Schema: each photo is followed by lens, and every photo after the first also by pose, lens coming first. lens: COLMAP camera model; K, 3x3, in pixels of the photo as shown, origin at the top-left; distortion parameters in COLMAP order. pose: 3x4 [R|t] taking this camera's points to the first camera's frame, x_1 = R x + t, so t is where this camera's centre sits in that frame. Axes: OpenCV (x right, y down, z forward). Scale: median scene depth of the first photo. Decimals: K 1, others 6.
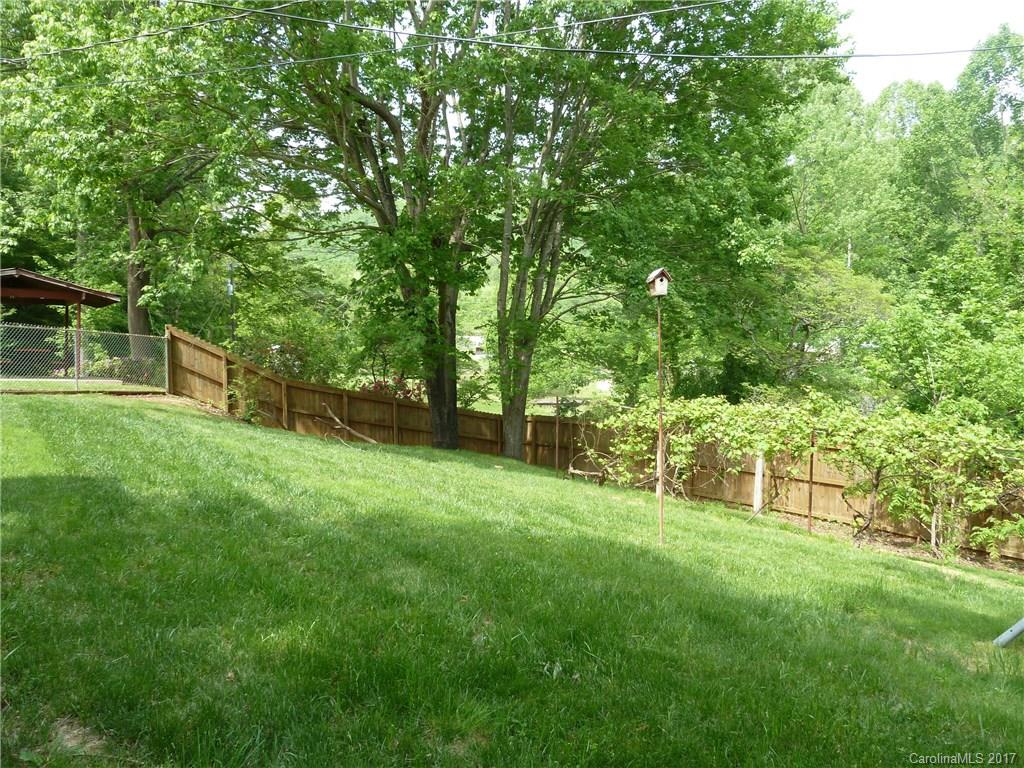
lens RADIAL K [[745.8, 0, 512.0], [0, 745.8, 384.0], [0, 0, 1]] dist [-0.029478, -0.001447]
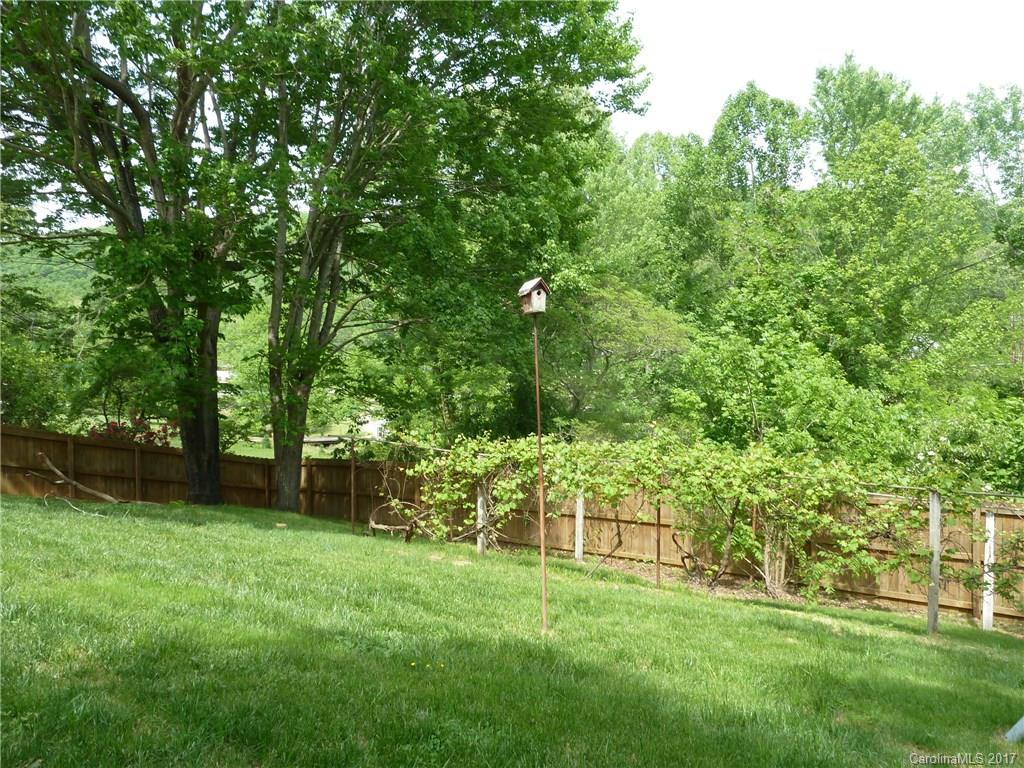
lens RADIAL K [[760.7, 0, 512.0], [0, 760.7, 384.0], [0, 0, 1]] dist [-0.053975, 0.051574]
pose [[0.949718, -0.005991, 0.313048, -0.034451], [0.020309, 0.998890, -0.042498, -0.004289], [-0.312446, 0.046719, 0.948786, 0.109812]]
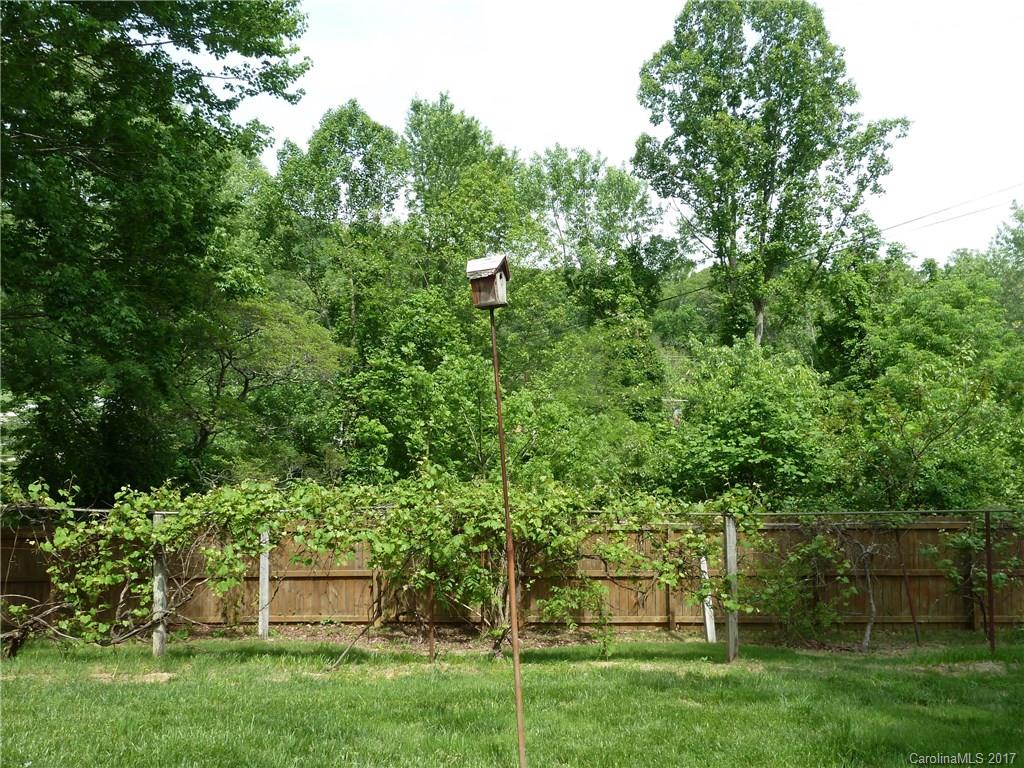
lens RADIAL K [[768.2, 0, 509.9], [0, 768.2, 377.4], [0, 0, 1]] dist [-0.004830, 0.000564]
pose [[0.608313, 0.020738, 0.793426, -0.103116], [0.051843, 0.996486, -0.065793, -0.013178], [-0.792002, 0.081157, 0.605100, 0.292072]]
